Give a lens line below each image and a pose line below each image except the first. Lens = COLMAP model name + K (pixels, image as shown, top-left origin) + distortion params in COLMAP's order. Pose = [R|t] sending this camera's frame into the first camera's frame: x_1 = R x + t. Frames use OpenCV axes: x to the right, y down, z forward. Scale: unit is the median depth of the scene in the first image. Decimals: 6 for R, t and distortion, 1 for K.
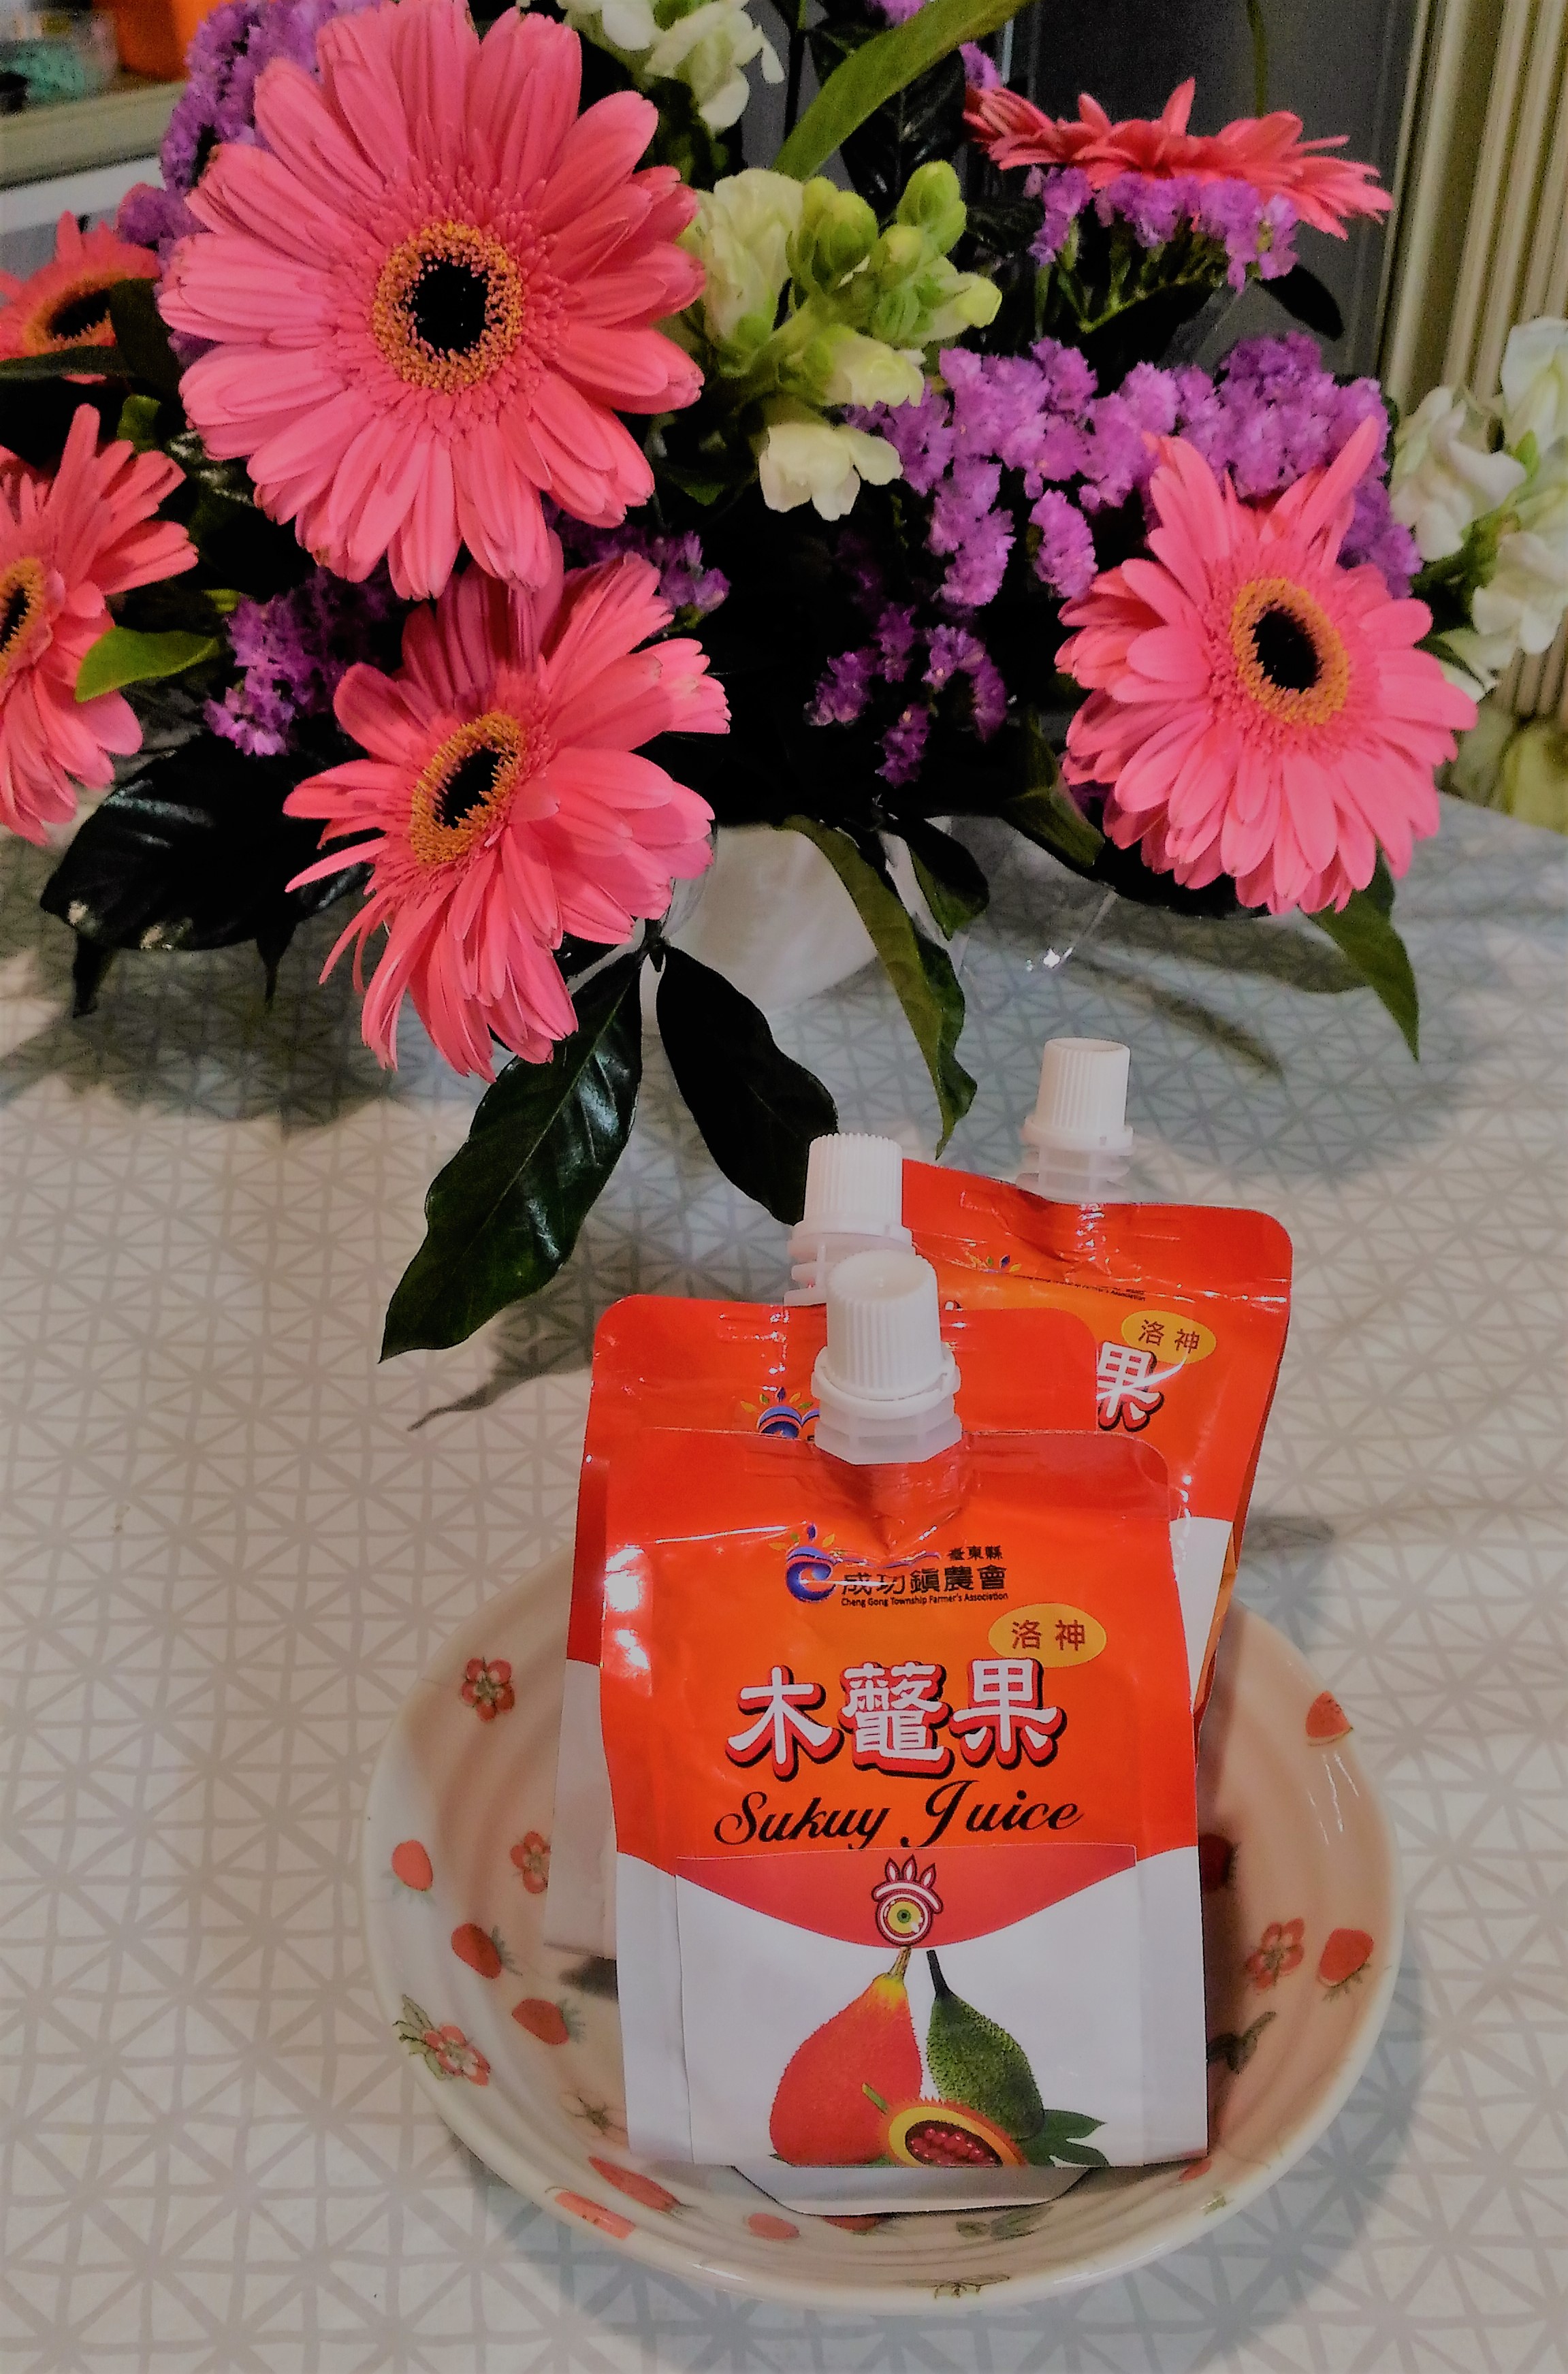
lens RADIAL K [[2190.9, 0, 784.0], [0, 2190.9, 1187.0], [0, 0, 1]] dist [0.135980, -0.310551]
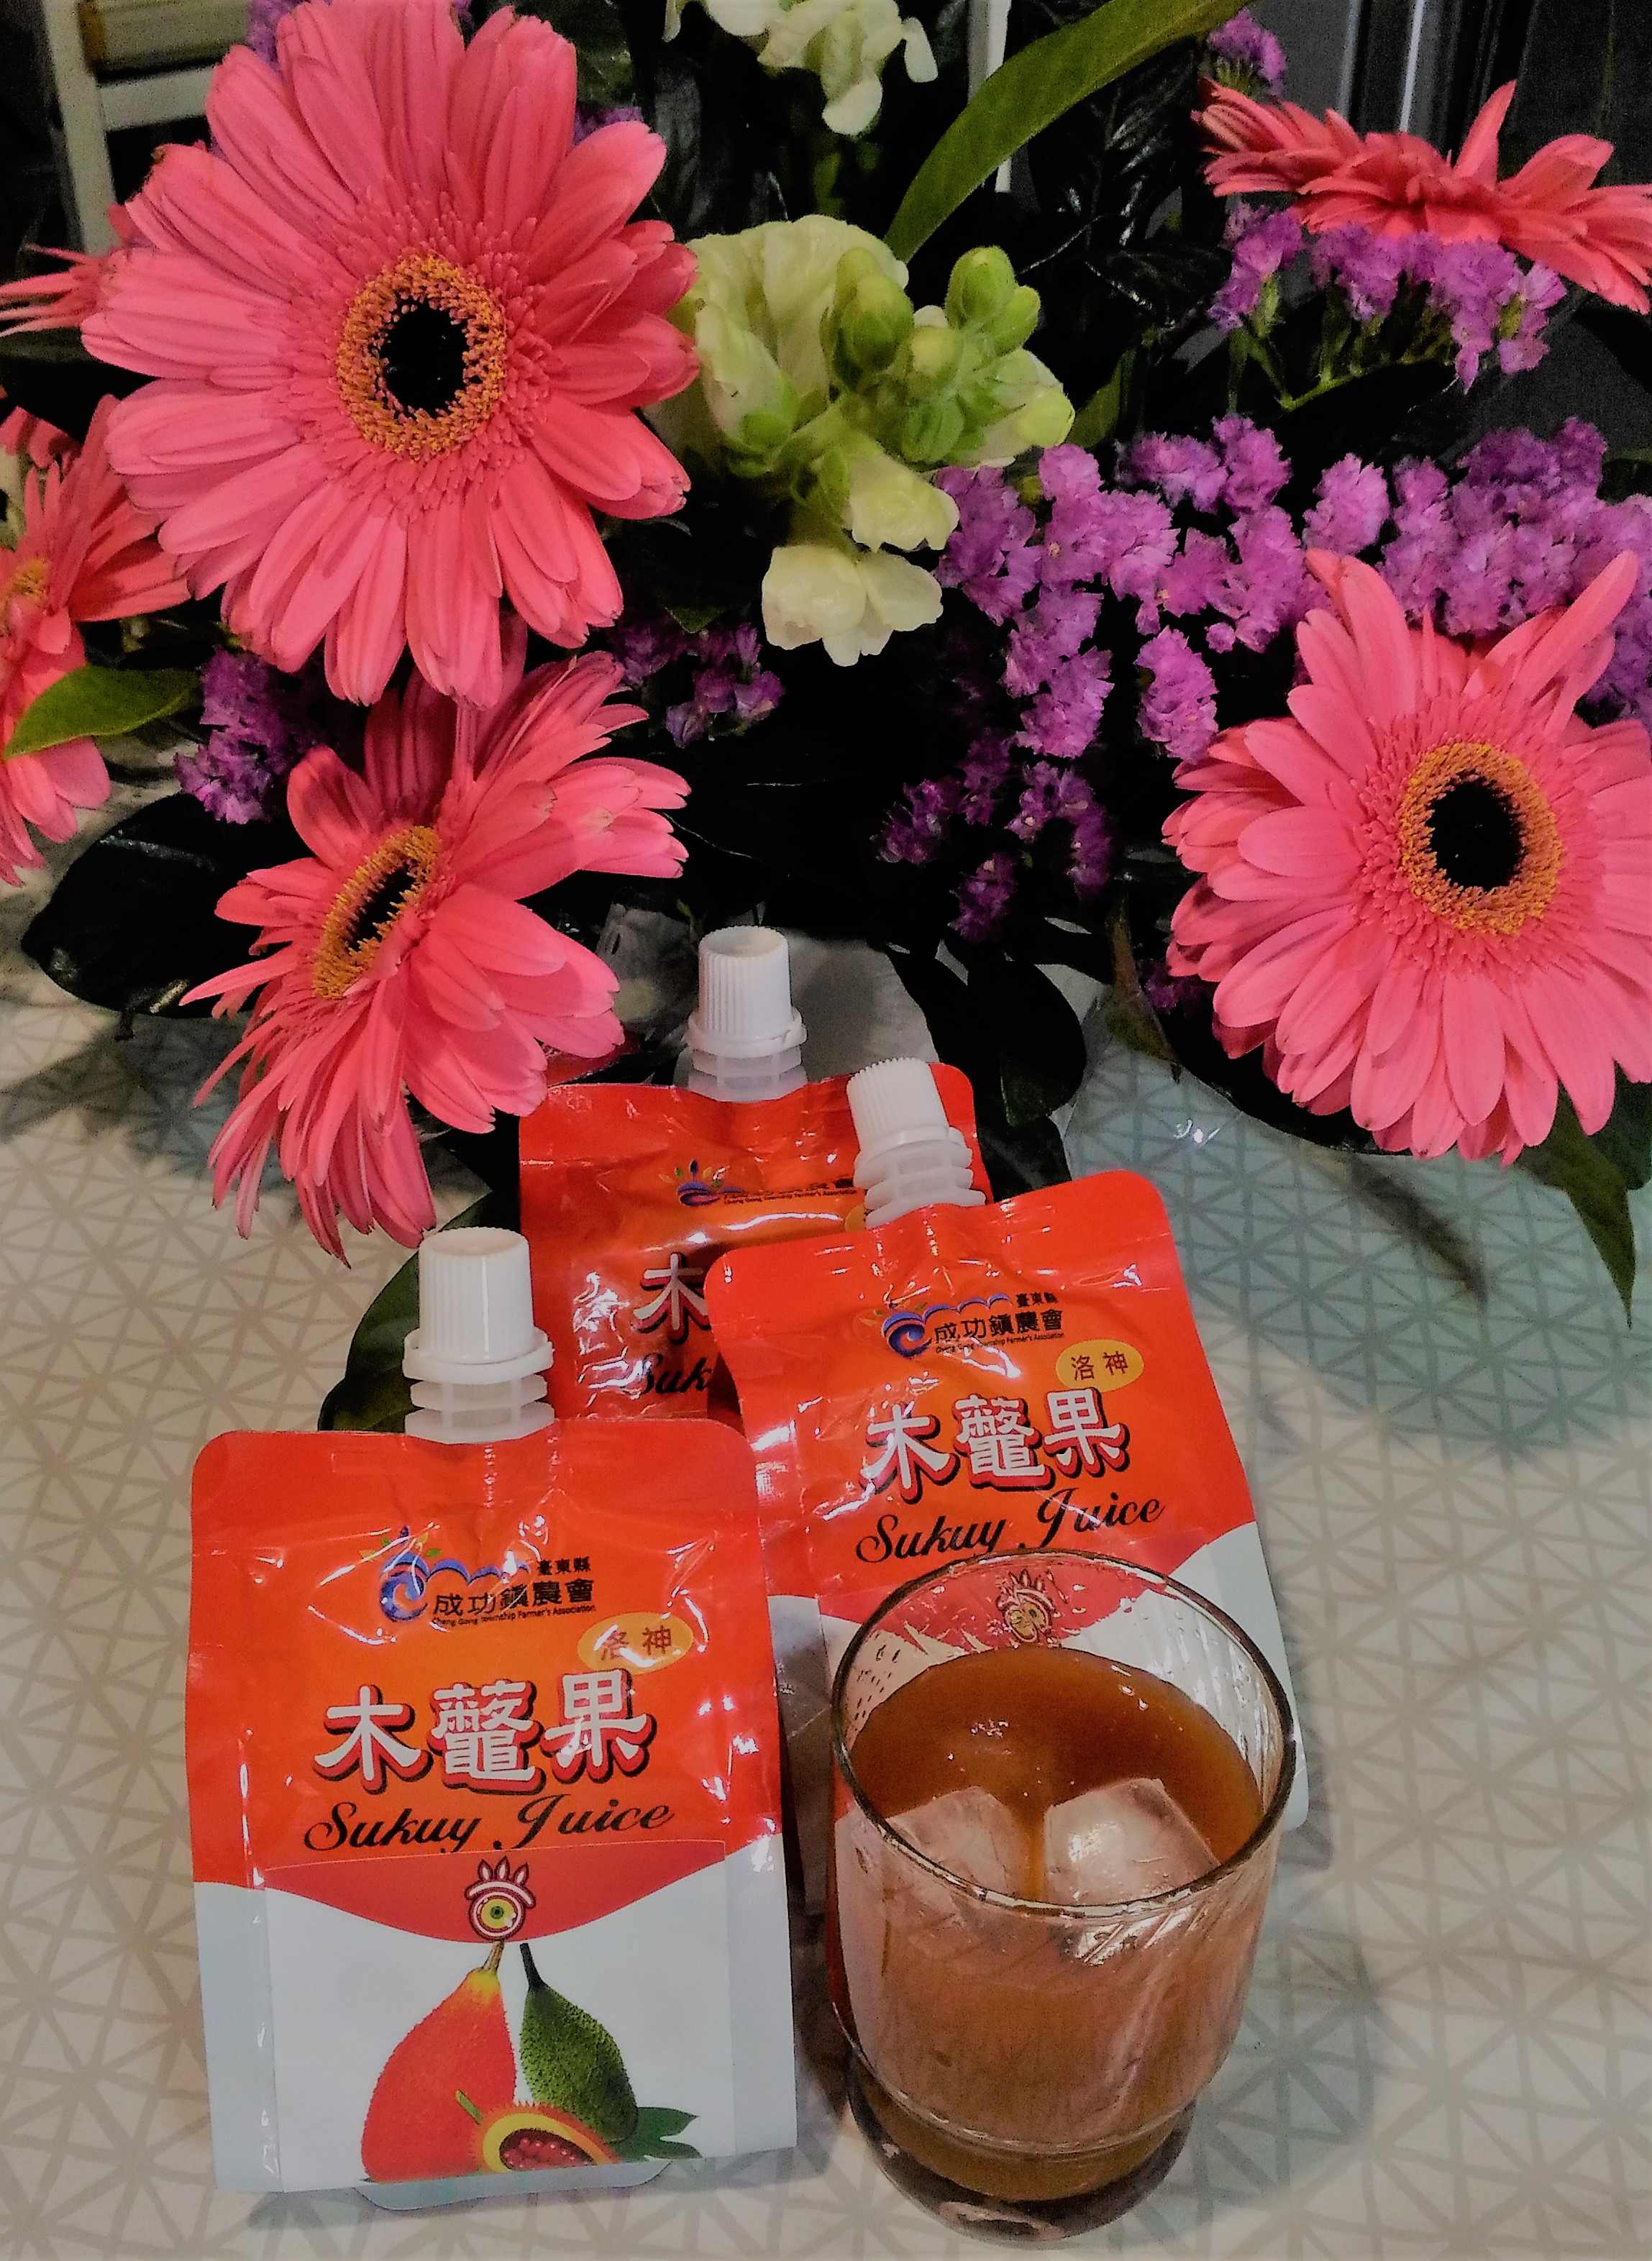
lens RADIAL K [[2330.1, 0, 826.0], [0, 2330.1, 1130.5], [0, 0, 1]] dist [0.202189, -0.499560]
pose [[0.980702, 0.129979, -0.146045, 0.142309], [-0.128573, 0.991517, 0.019063, -0.129738], [0.147284, 0.000082, 0.989094, 0.132852]]
